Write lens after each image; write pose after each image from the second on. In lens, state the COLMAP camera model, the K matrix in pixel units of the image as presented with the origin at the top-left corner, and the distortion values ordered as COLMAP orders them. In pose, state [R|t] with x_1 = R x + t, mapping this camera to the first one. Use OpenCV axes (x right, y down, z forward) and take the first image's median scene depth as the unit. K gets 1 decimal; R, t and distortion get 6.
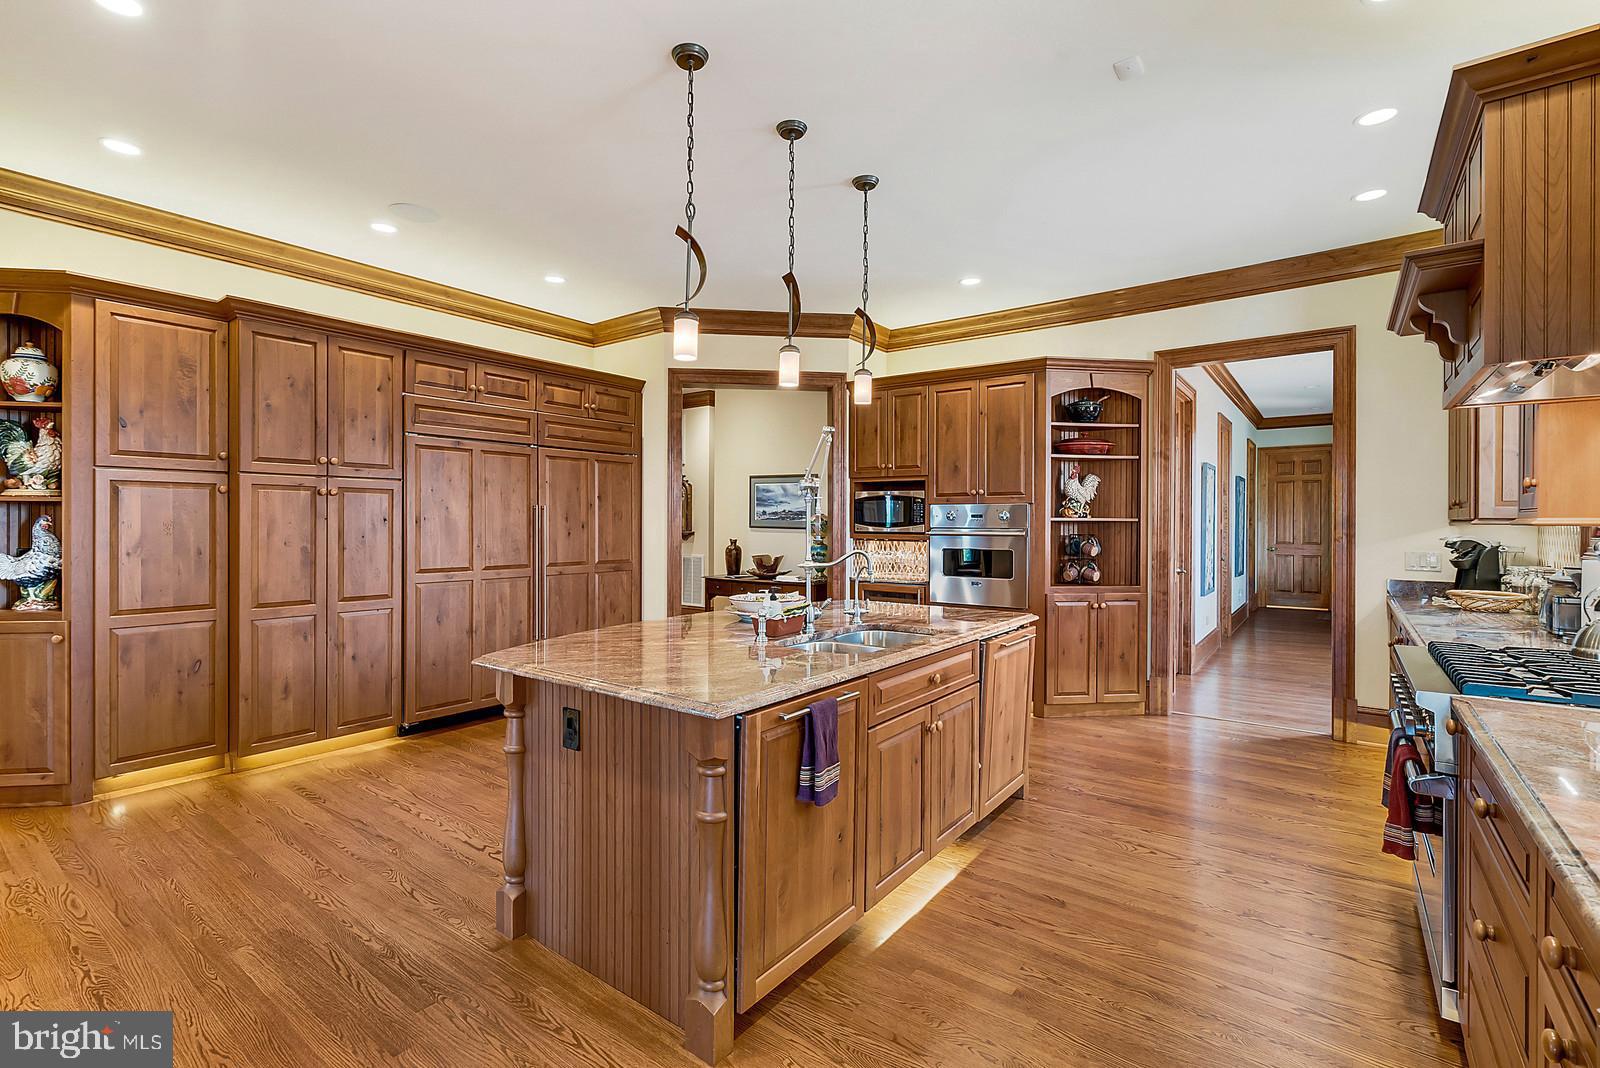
lens RADIAL K [[730.1, 0, 805.8], [0, 730.1, 533.2], [0, 0, 1]] dist [-0.005373, 0.002151]
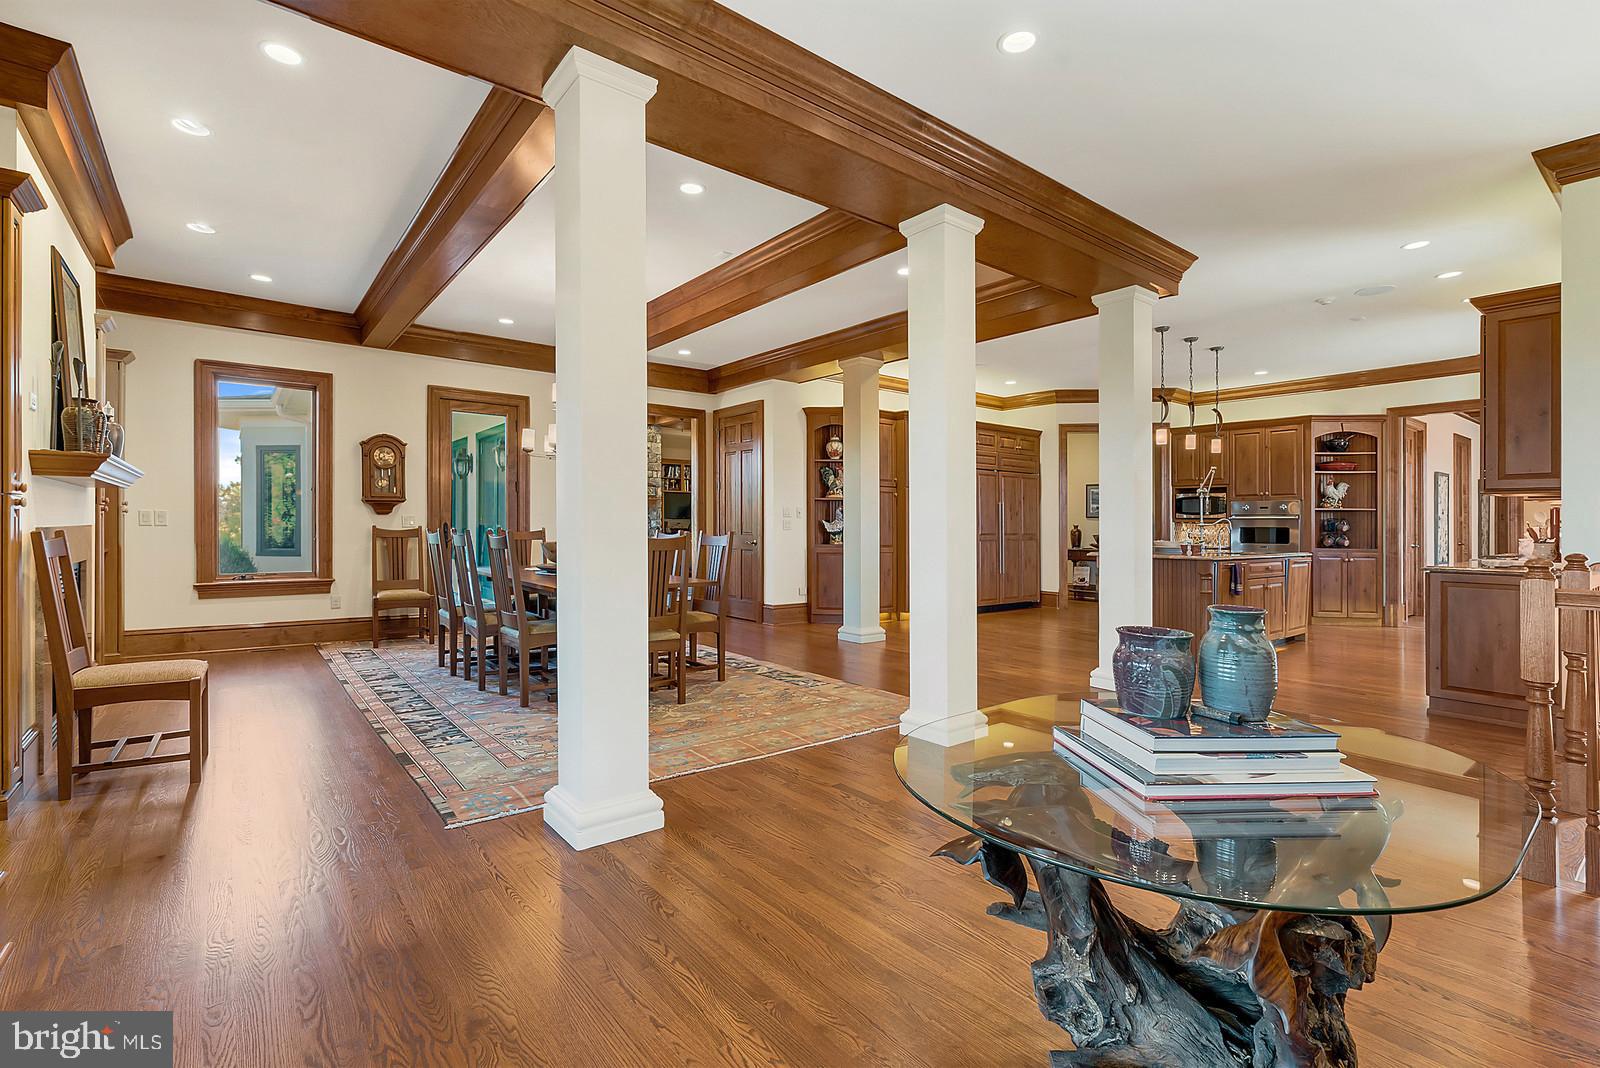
lens RADIAL K [[730.1, 0, 786.9], [0, 730.1, 521.0], [0, 0, 1]] dist [-0.005373, 0.002151]
pose [[0.960352, 0.002687, -0.278778, -0.367354], [-0.008933, 0.999737, -0.021135, 0.054371], [0.278647, 0.022788, 0.960123, -0.958596]]
